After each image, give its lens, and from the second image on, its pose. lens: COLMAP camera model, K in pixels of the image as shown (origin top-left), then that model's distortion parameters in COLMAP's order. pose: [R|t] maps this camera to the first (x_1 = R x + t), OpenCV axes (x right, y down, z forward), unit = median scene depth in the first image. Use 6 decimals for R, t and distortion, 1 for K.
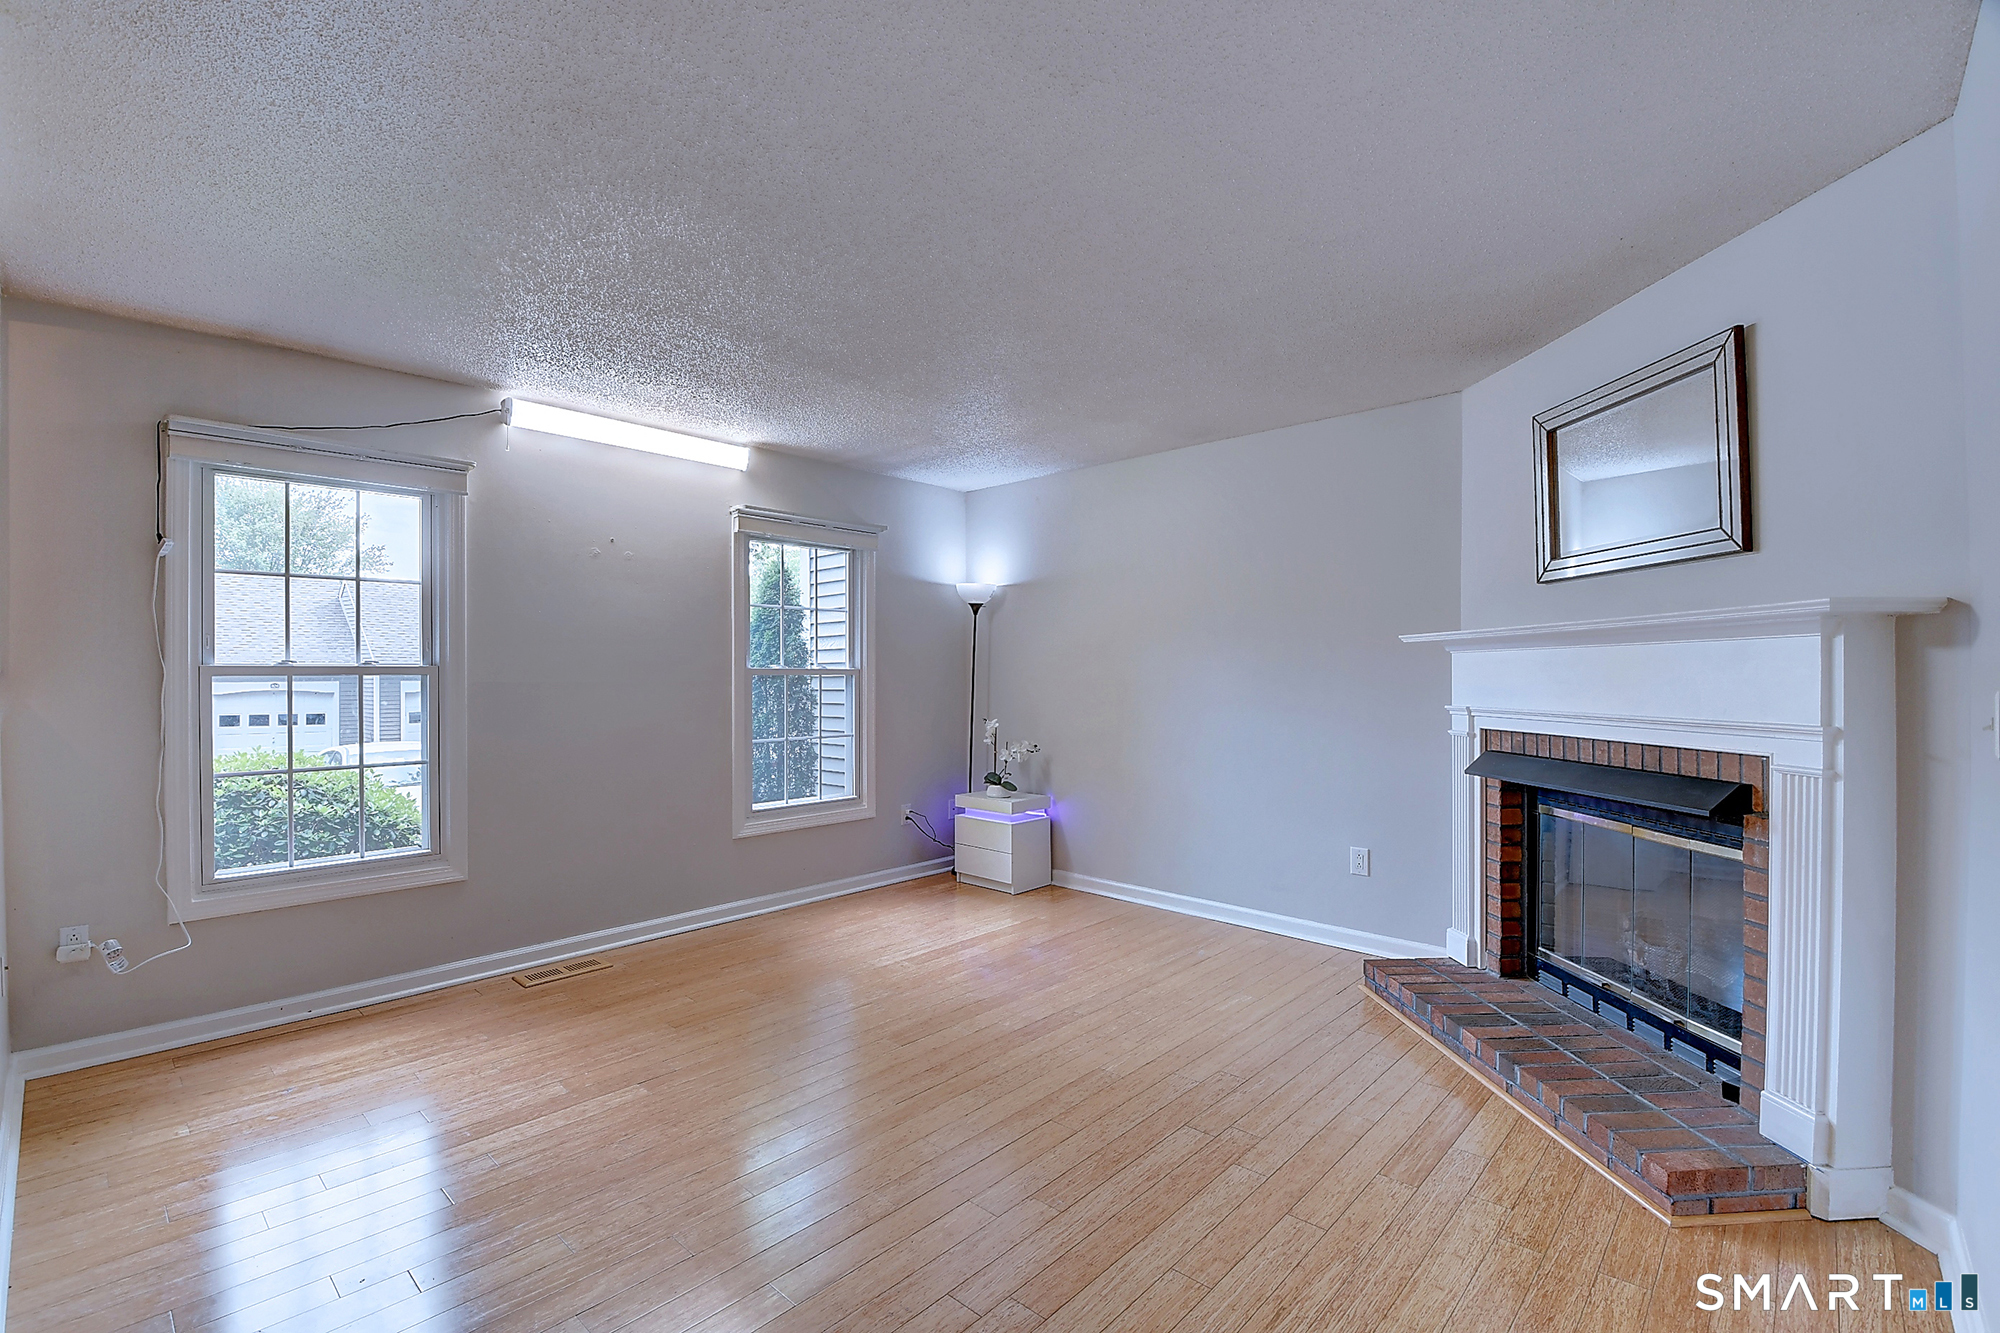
lens RADIAL K [[882.2, 0, 979.6], [0, 882.2, 677.0], [0, 0, 1]] dist [0.025010, -0.030393]
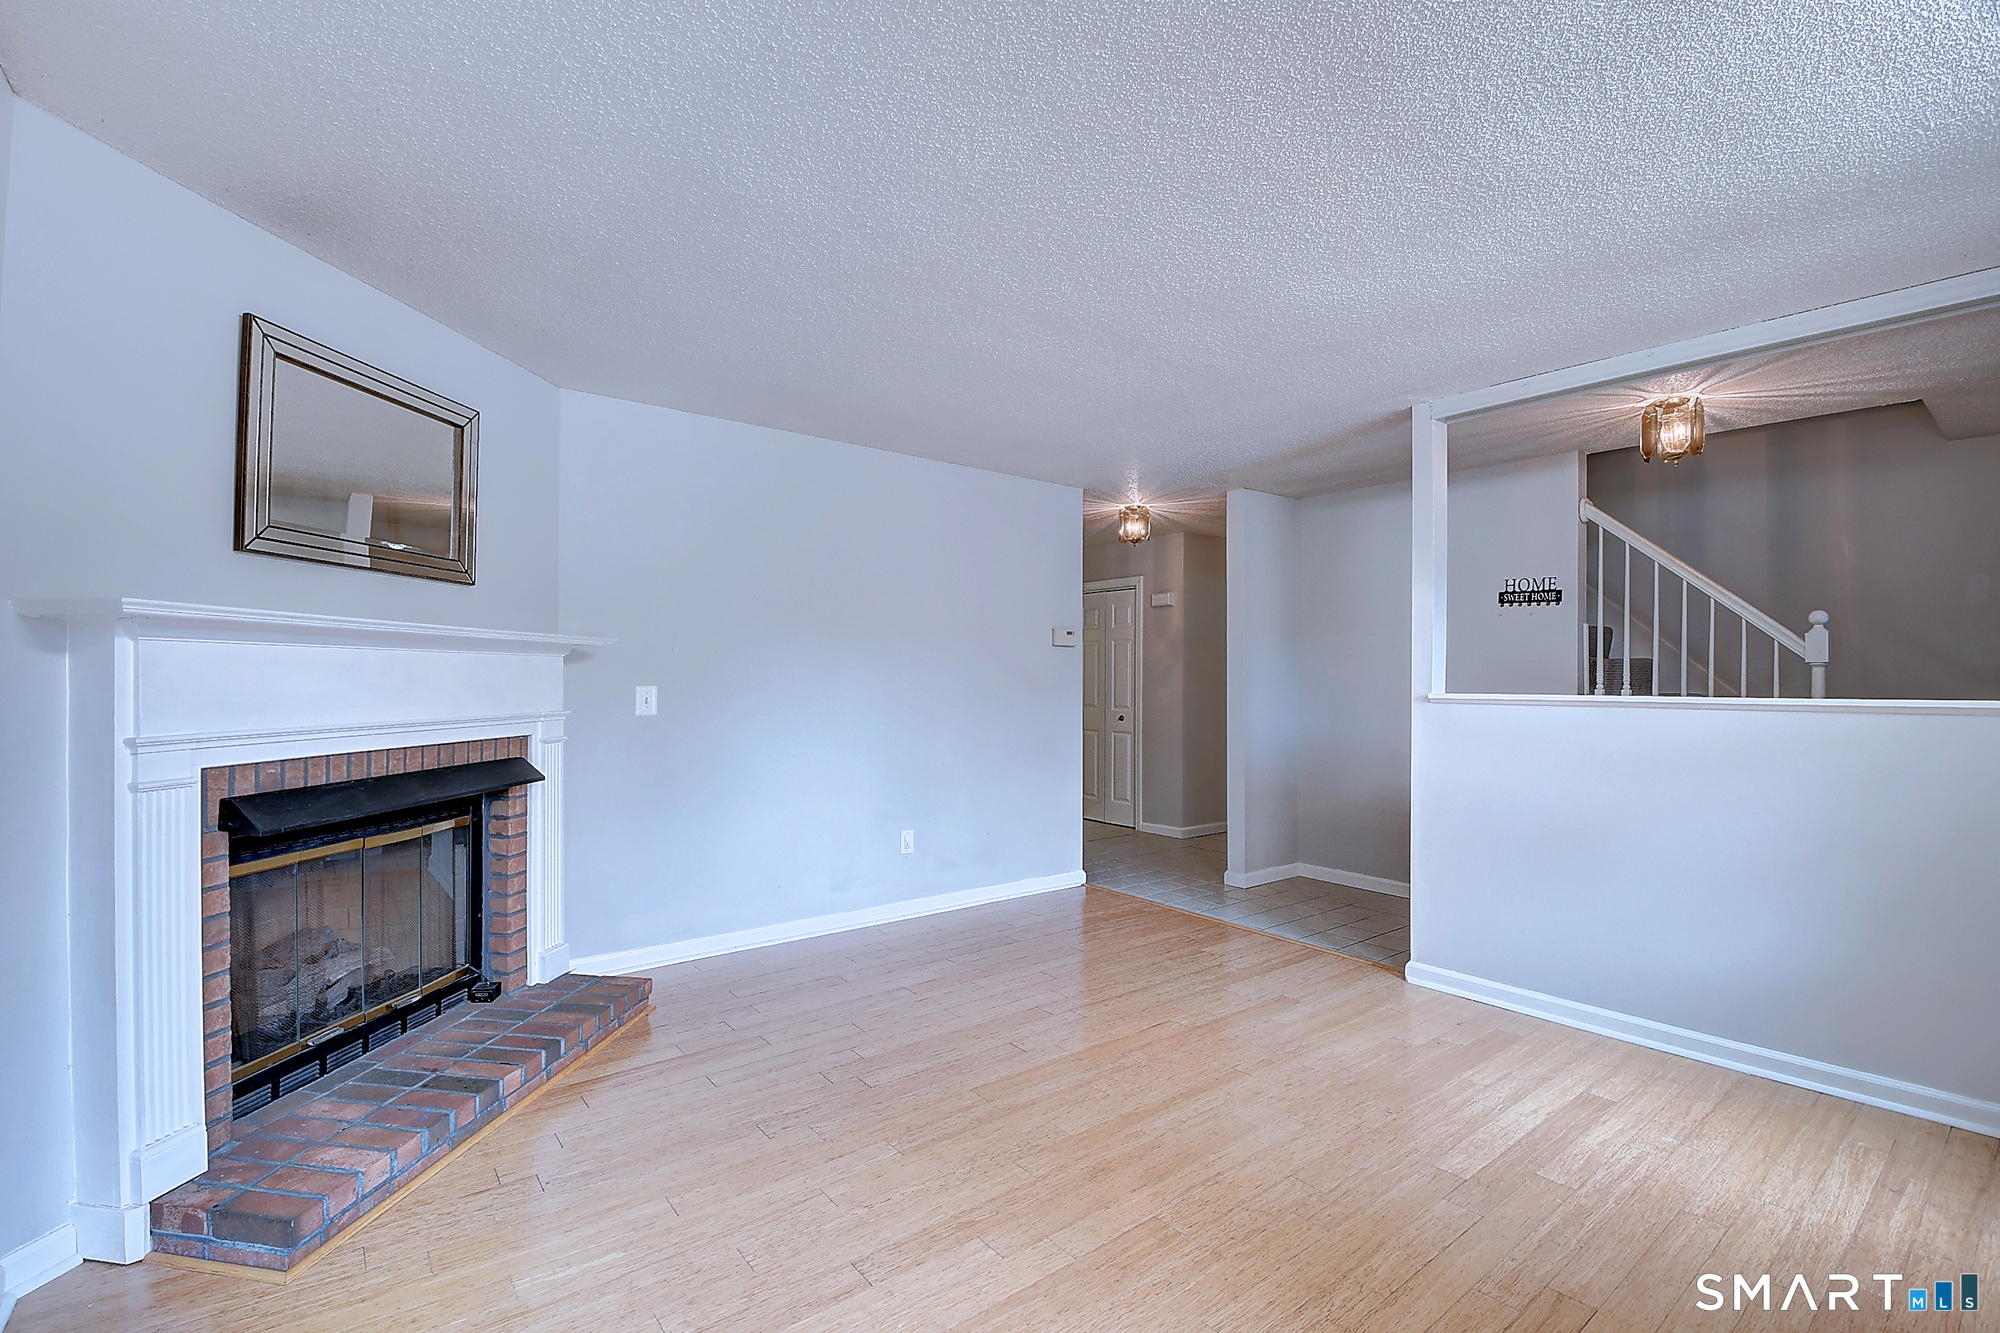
lens RADIAL K [[882.2, 0, 979.6], [0, 882.2, 677.0], [0, 0, 1]] dist [0.025010, -0.030393]
pose [[-0.988505, 0.000445, 0.151186, -0.055368], [0.000384, 1.000000, -0.000431, -0.004586], [-0.151186, -0.000368, -0.988505, 1.634343]]
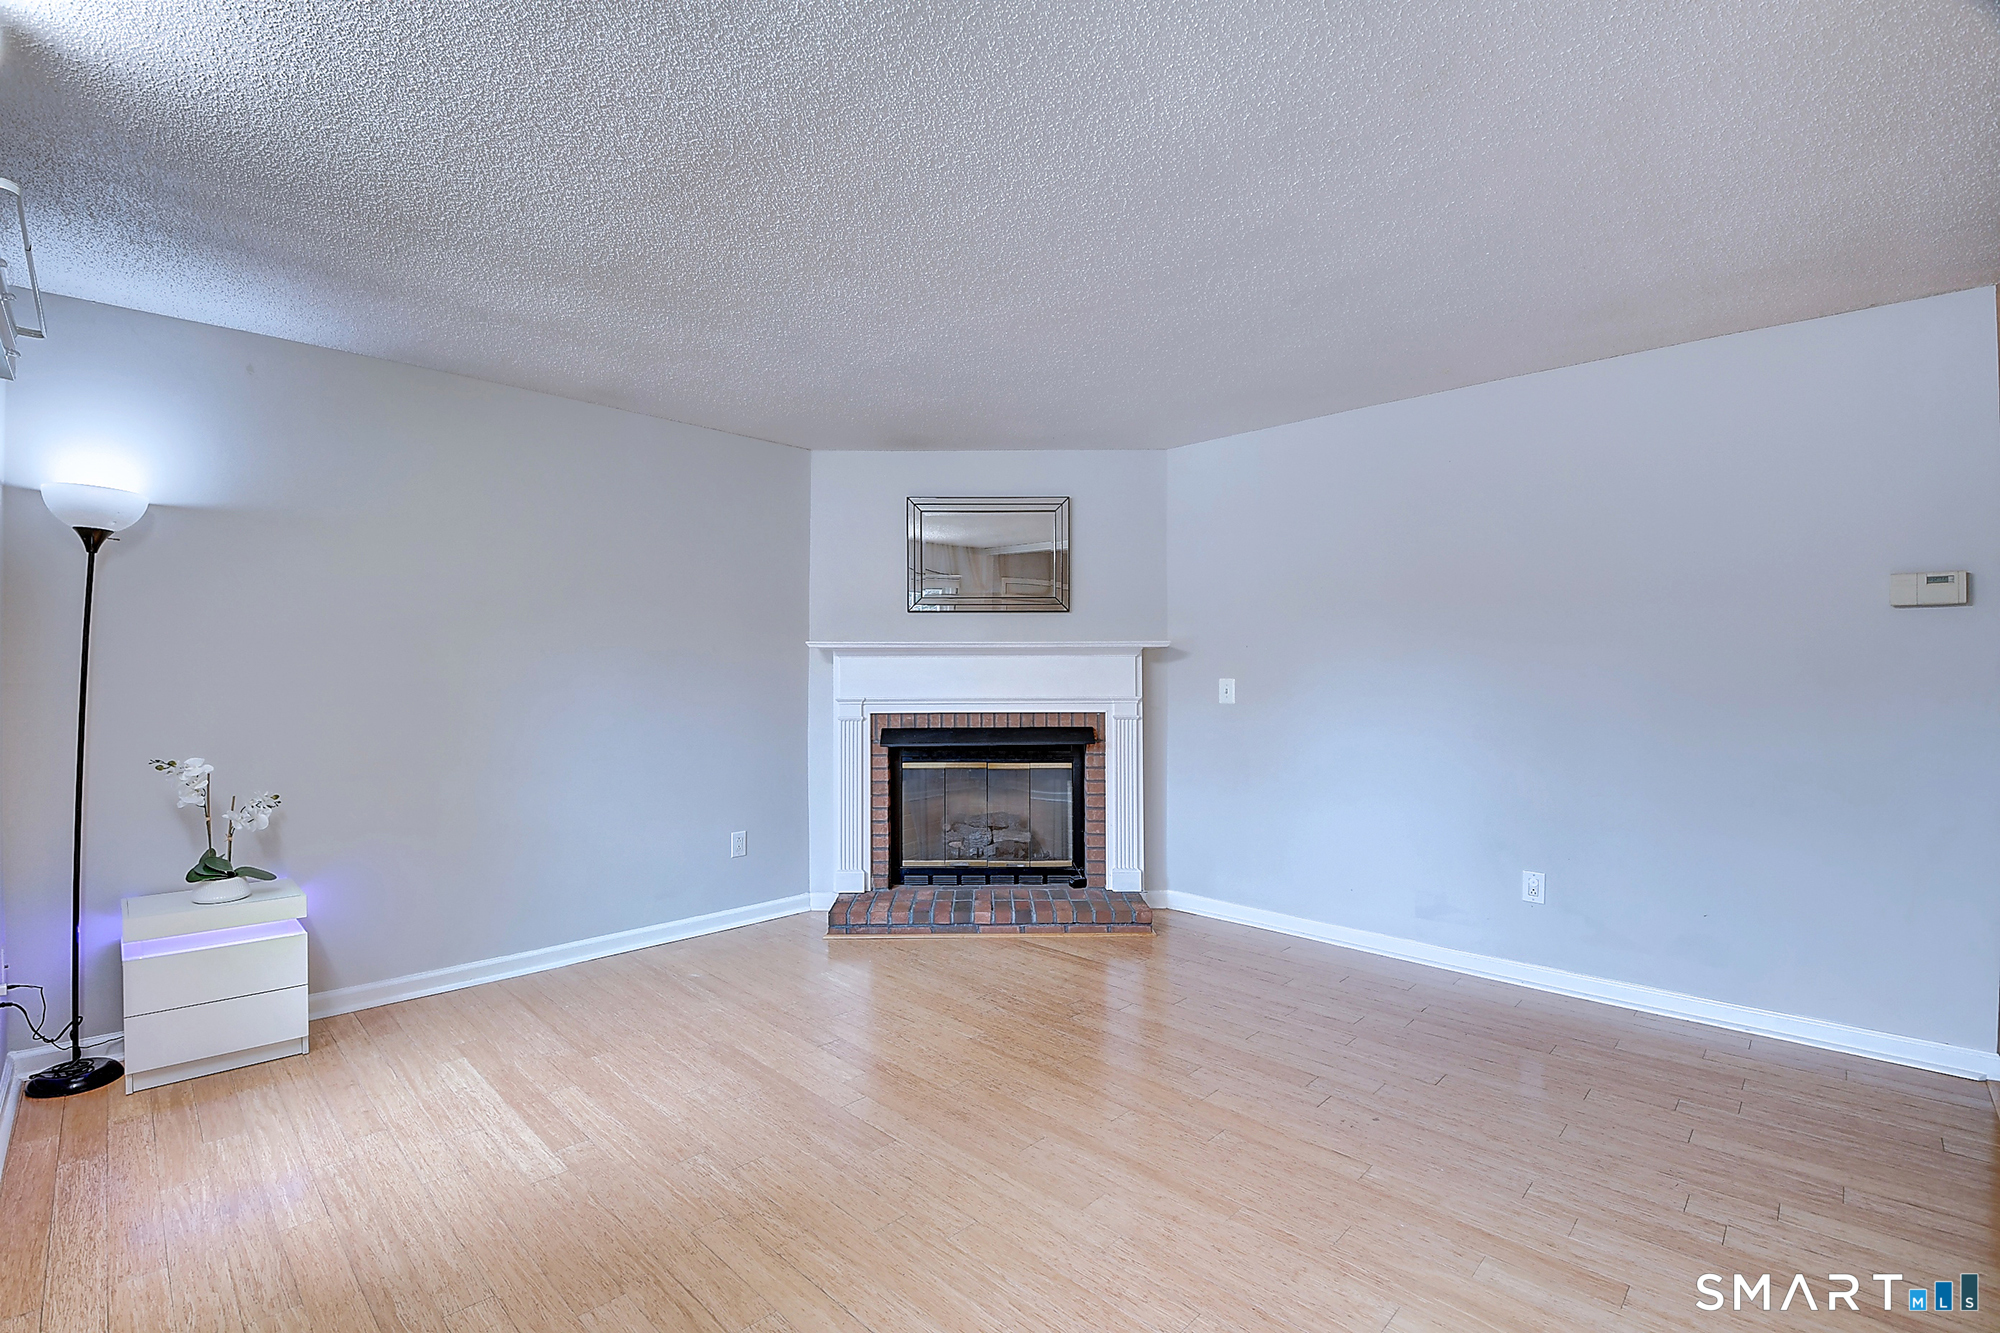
lens RADIAL K [[882.2, 0, 979.6], [0, 882.2, 677.0], [0, 0, 1]] dist [0.025010, -0.030393]
pose [[0.020488, -0.001814, 0.999788, -0.845940], [0.004025, 0.999990, 0.001732, 0.000188], [-0.999782, 0.003989, 0.020496, 0.869282]]
